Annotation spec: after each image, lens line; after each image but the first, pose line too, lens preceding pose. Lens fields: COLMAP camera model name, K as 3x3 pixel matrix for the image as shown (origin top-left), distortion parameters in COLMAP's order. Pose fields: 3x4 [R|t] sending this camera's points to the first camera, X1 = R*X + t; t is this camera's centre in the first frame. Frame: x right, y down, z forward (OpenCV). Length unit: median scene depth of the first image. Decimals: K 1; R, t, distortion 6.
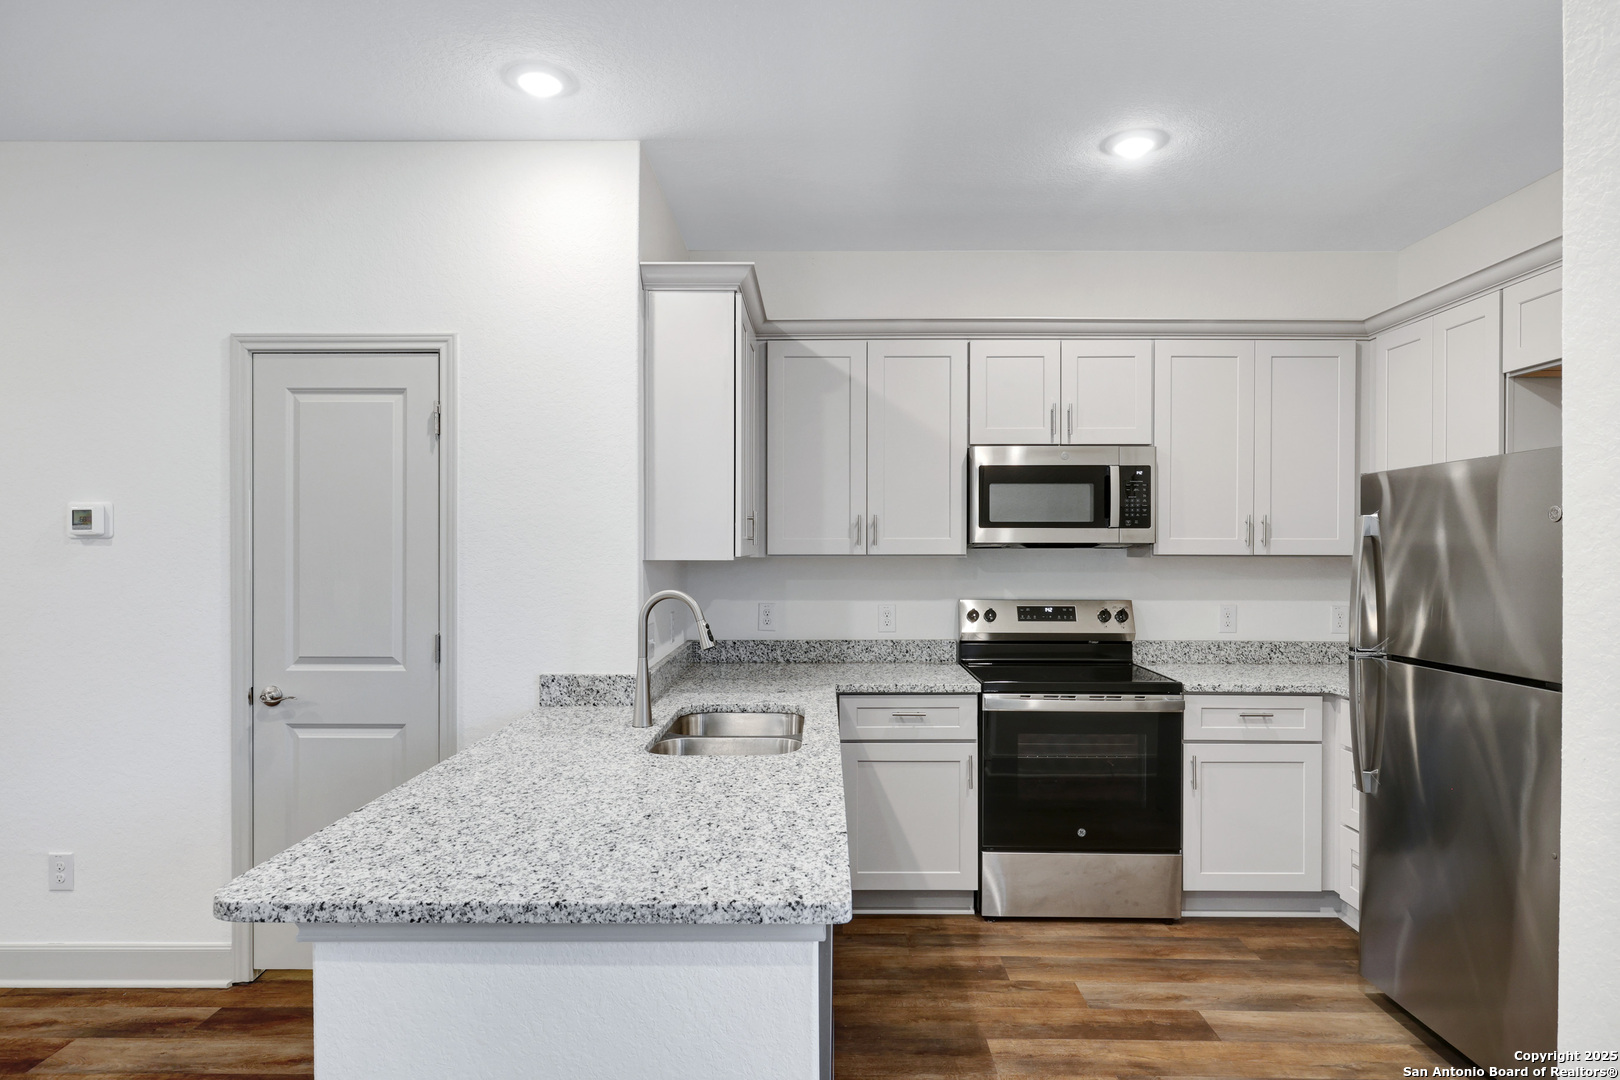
lens RADIAL K [[927.0, 0, 808.9], [0, 927.0, 552.0], [0, 0, 1]] dist [0.001809, 0.001297]
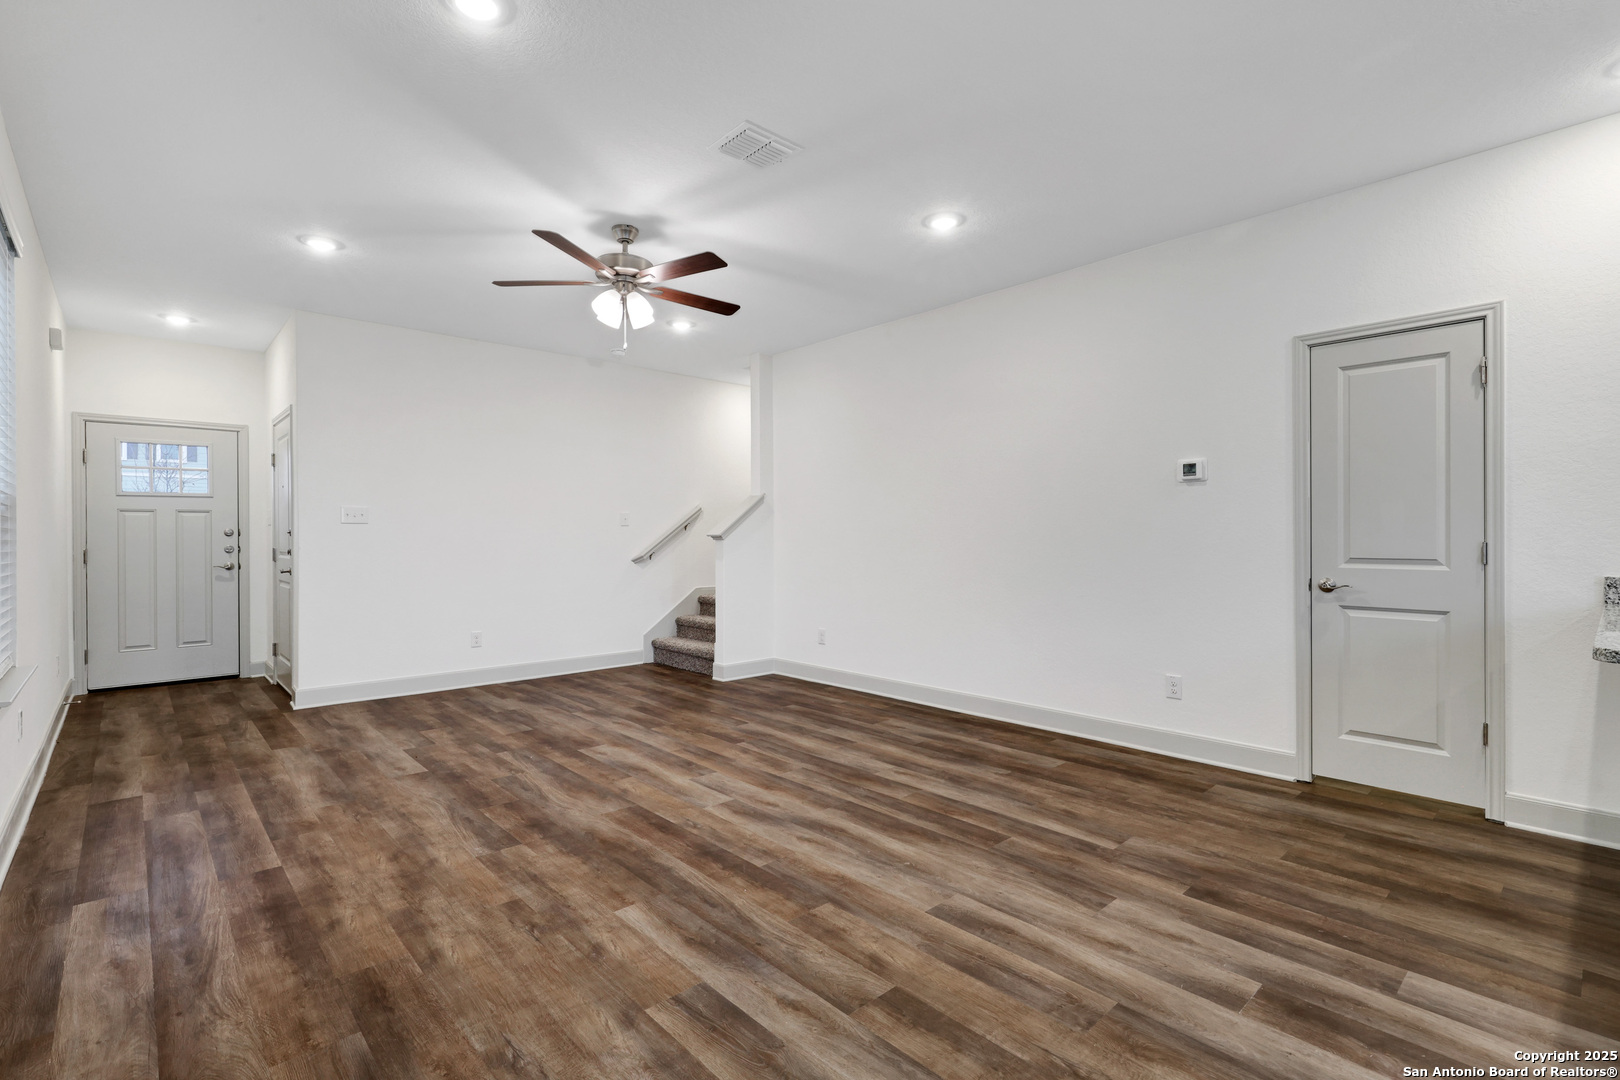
lens RADIAL K [[743.3, 0, 818.6], [0, 743.3, 536.8], [0, 0, 1]] dist [0.000624, 0.000196]
pose [[0.681649, -0.001208, -0.731678, -0.254410], [-0.000294, 0.999998, -0.001924, 0.076938], [0.731679, 0.001526, 0.681648, -0.321571]]
